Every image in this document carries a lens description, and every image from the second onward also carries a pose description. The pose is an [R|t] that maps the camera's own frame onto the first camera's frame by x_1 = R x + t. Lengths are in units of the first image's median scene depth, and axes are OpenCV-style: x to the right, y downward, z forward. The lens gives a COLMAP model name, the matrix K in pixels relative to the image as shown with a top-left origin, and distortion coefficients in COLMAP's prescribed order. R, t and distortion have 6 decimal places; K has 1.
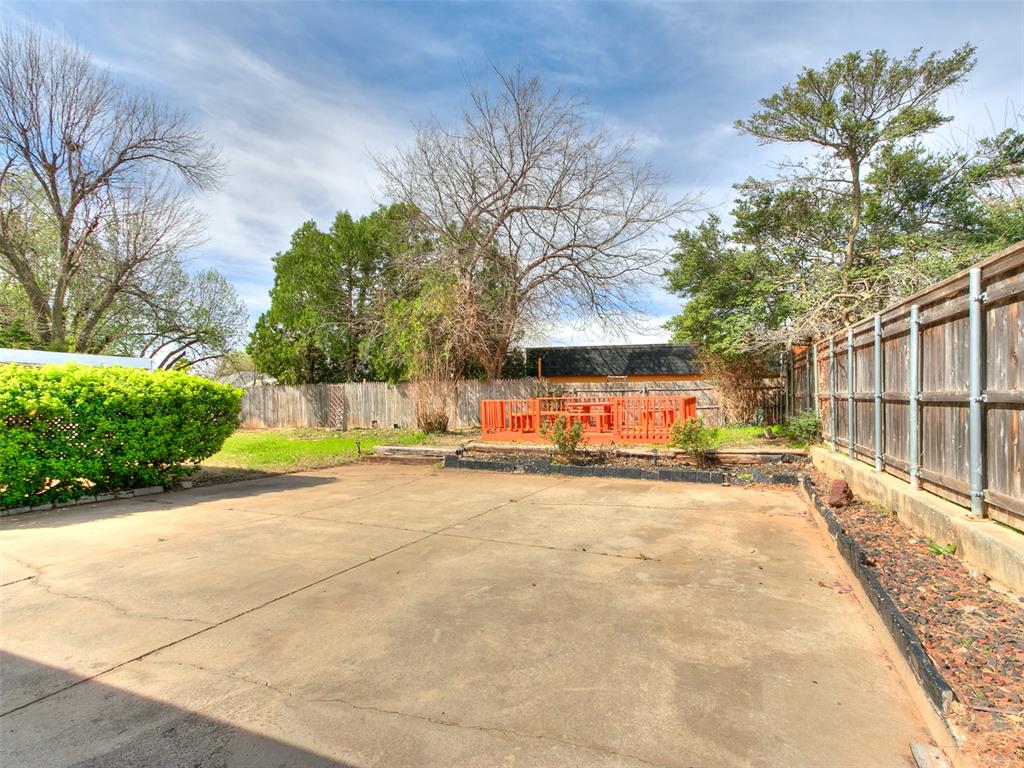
lens RADIAL K [[549.1, 0, 511.5], [0, 549.1, 391.2], [0, 0, 1]] dist [0.051956, -0.000414]
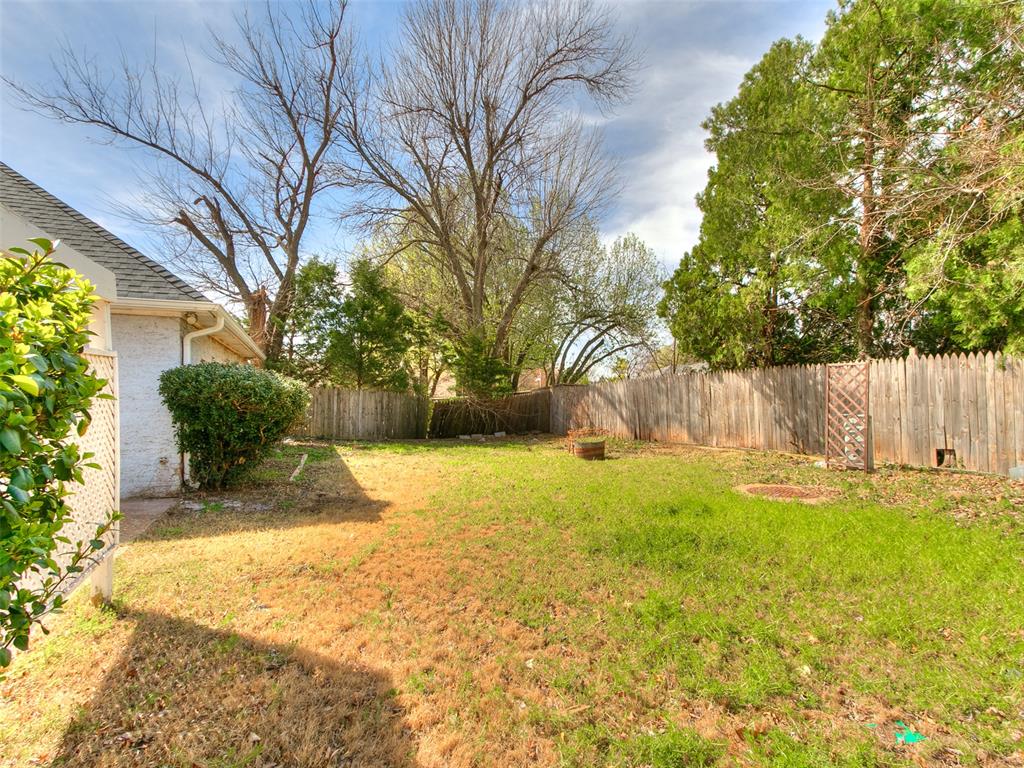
lens RADIAL K [[549.1, 0, 511.5], [0, 549.1, 391.2], [0, 0, 1]] dist [0.051956, -0.000414]
pose [[0.742536, -0.000177, -0.669807, -0.199098], [0.005002, 0.999974, 0.005281, 0.006369], [0.669788, -0.007271, 0.742517, 0.455693]]
